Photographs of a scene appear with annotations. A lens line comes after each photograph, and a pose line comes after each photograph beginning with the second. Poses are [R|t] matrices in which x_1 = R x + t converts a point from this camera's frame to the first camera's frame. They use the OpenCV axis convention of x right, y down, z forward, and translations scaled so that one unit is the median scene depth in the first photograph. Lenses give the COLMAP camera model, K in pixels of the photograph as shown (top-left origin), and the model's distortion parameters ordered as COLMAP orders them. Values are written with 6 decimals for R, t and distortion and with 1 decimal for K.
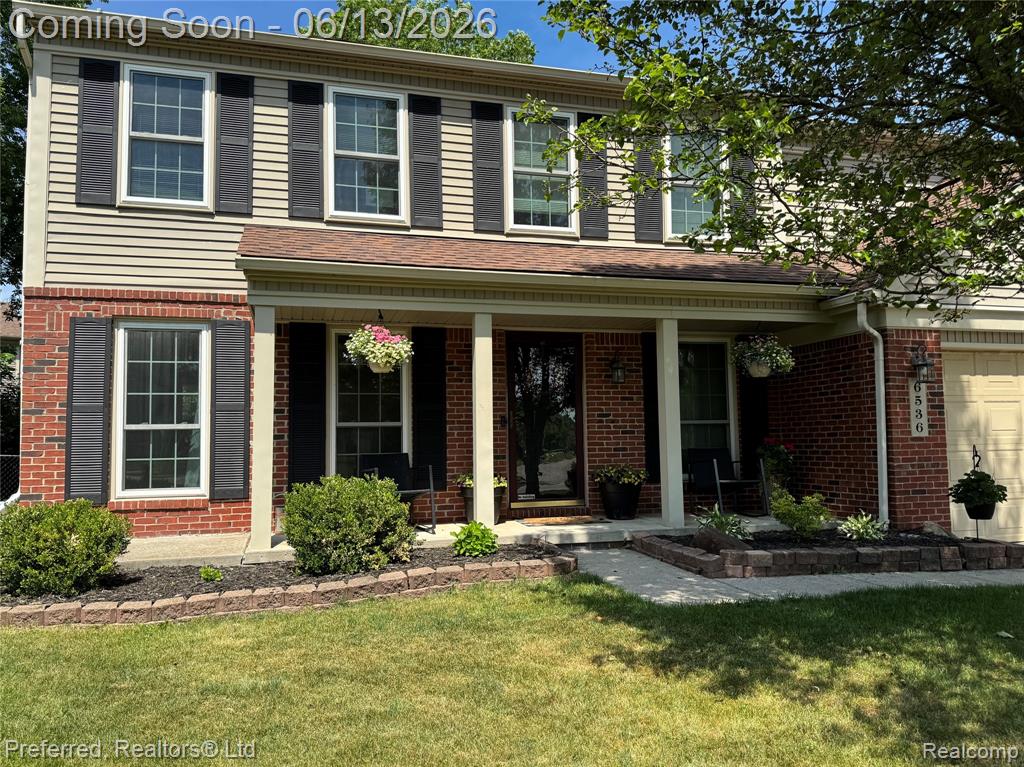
lens RADIAL K [[738.2, 0, 514.0], [0, 738.2, 399.8], [0, 0, 1]] dist [0.022684, -0.005068]
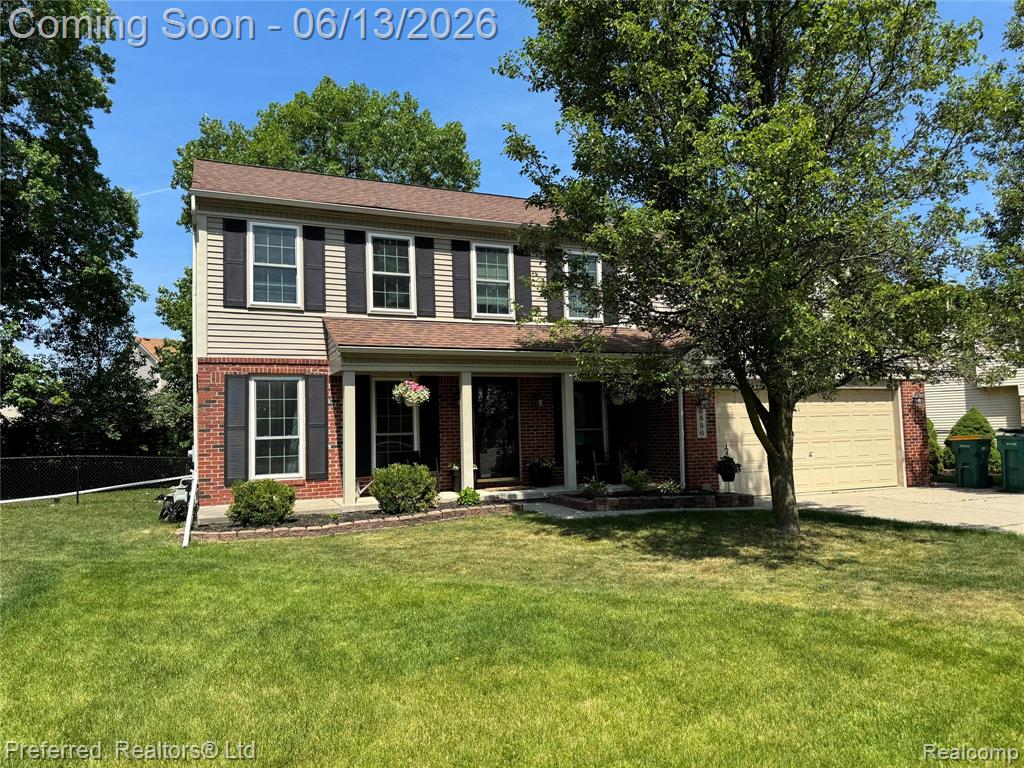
lens RADIAL K [[720.9, 0, 518.1], [0, 720.9, 386.4], [0, 0, 1]] dist [0.077363, -0.108724]
pose [[0.990368, -0.001914, 0.138447, -0.153726], [0.003346, 0.999943, -0.010107, -0.061949], [-0.138419, 0.010473, 0.990318, -0.719605]]
